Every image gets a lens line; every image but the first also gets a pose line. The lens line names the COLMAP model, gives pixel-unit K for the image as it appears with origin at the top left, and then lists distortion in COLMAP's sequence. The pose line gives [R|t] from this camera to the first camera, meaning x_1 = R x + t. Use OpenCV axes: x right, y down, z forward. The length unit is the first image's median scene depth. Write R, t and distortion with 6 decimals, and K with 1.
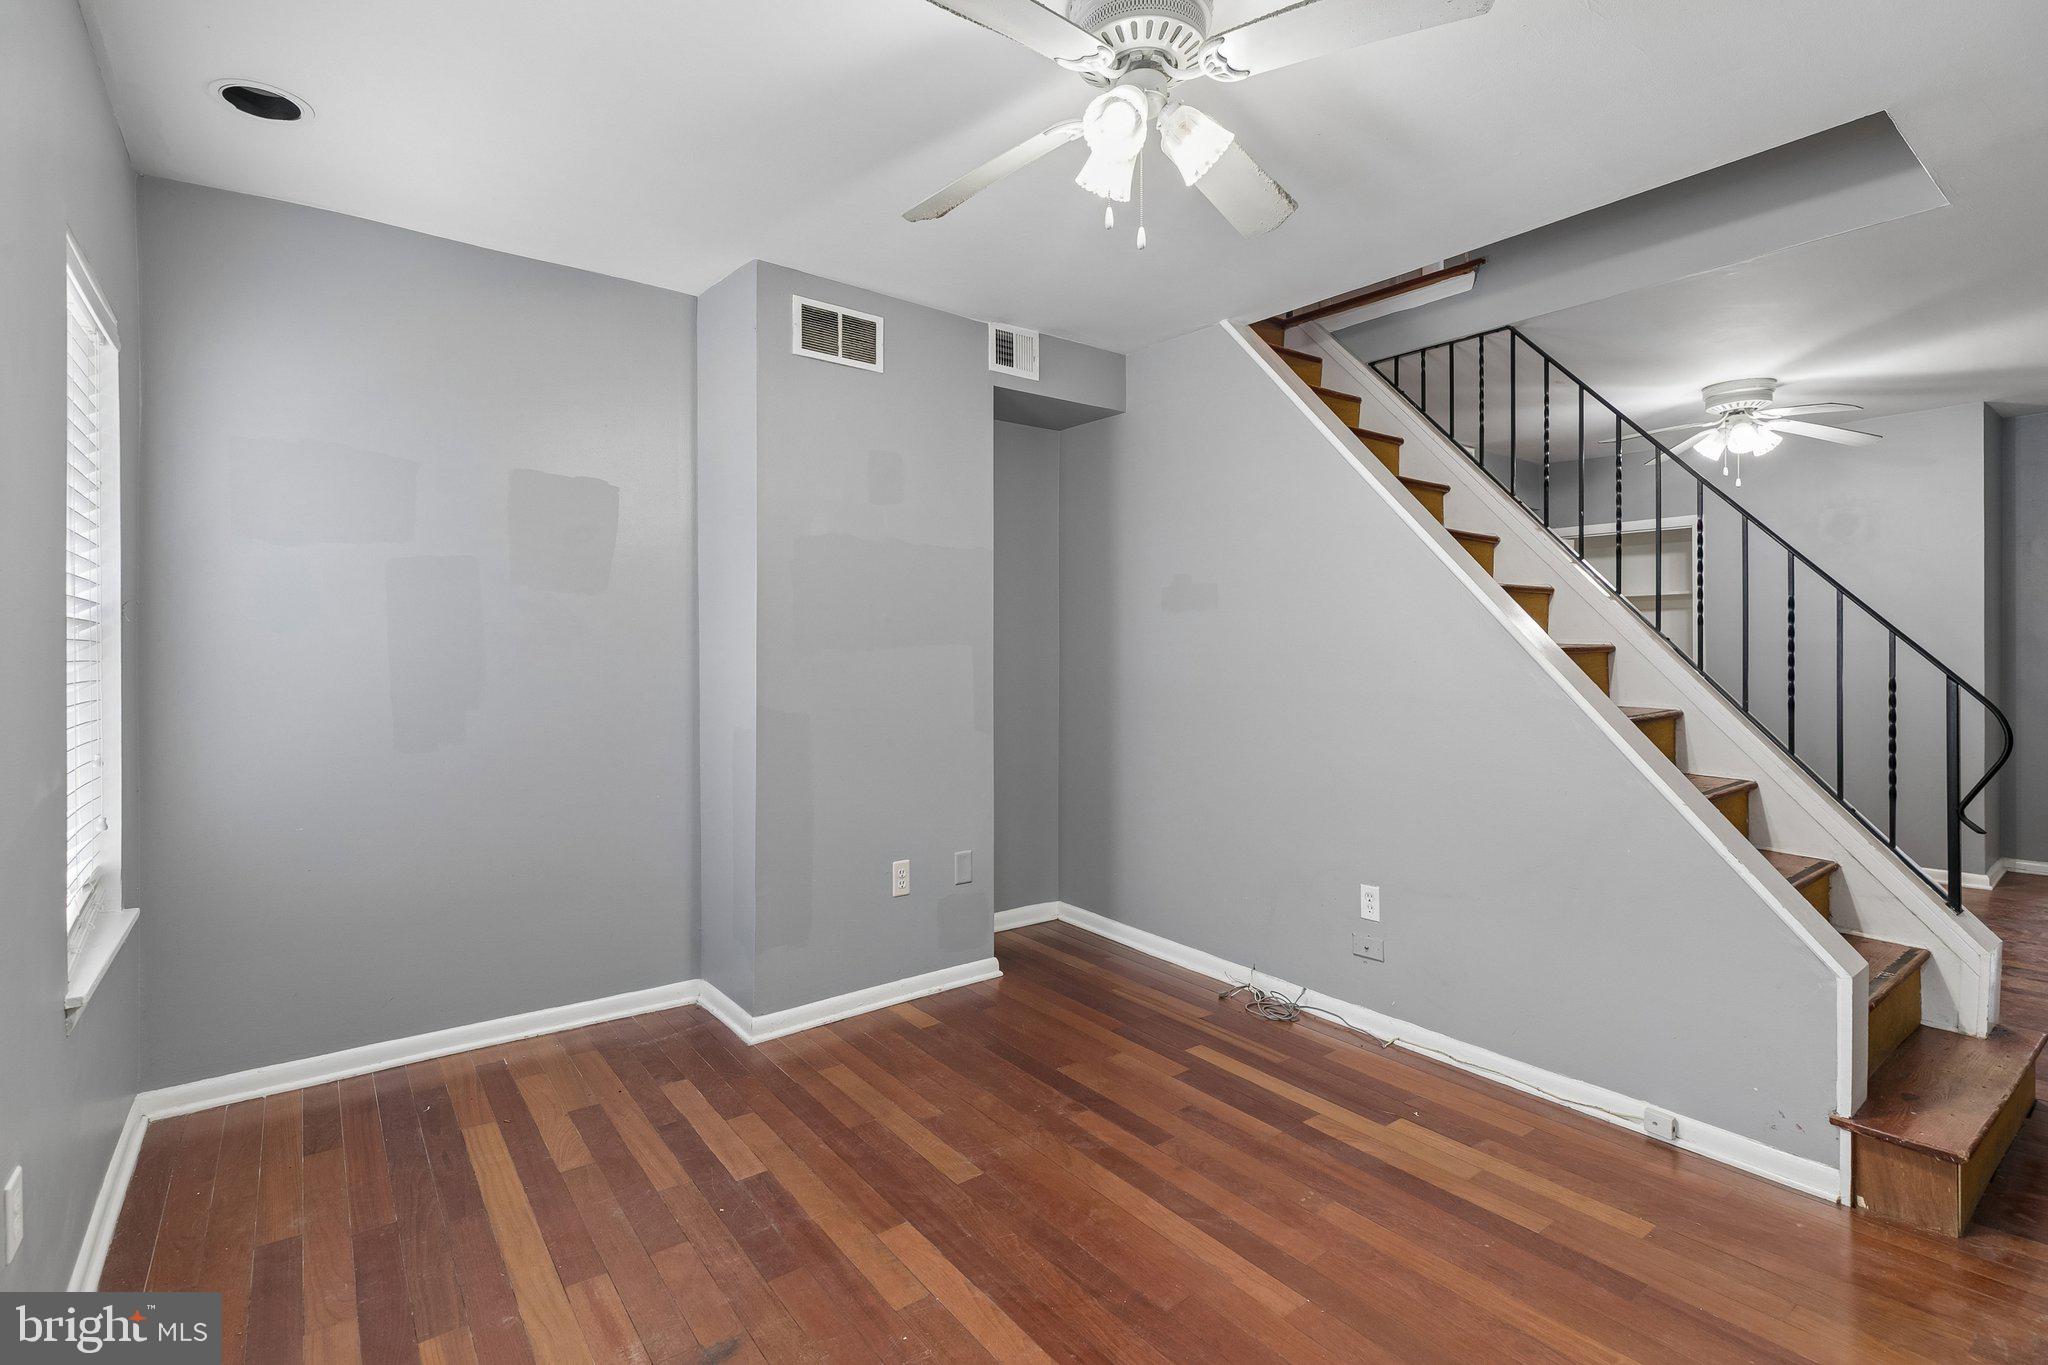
lens RADIAL K [[945.6, 0, 991.7], [0, 945.6, 651.9], [0, 0, 1]] dist [0.007097, -0.000086]
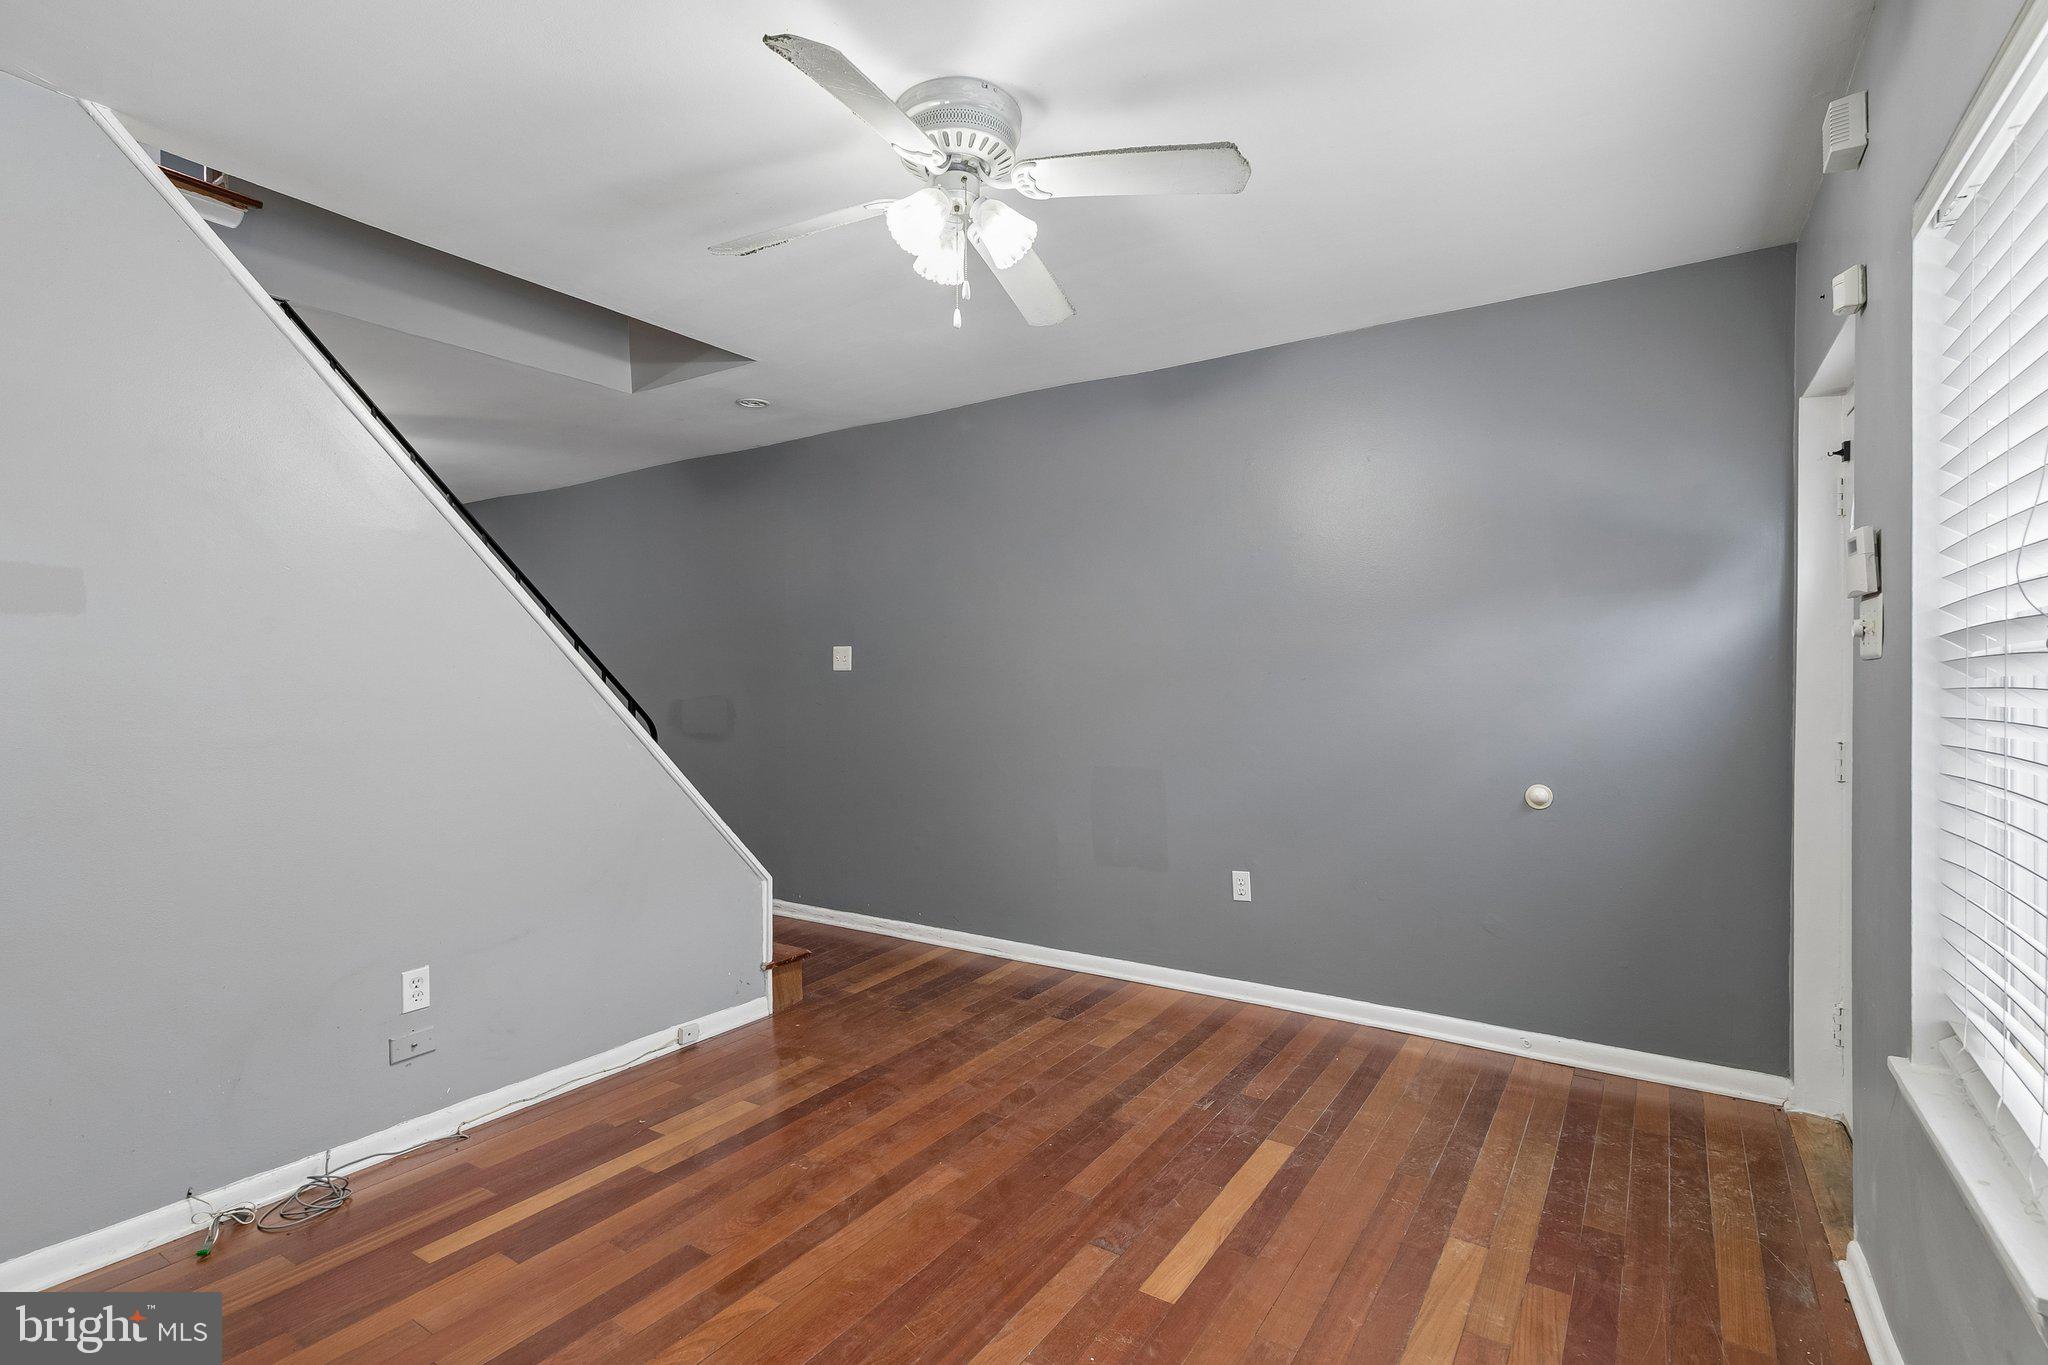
lens RADIAL K [[945.6, 0, 1045.2], [0, 945.6, 679.7], [0, 0, 1]] dist [0.007097, -0.000086]
pose [[-0.355512, 0.002071, 0.934669, -0.643958], [0.011442, 0.999932, 0.002136, 0.001522], [-0.934602, 0.011454, -0.355512, 0.885857]]
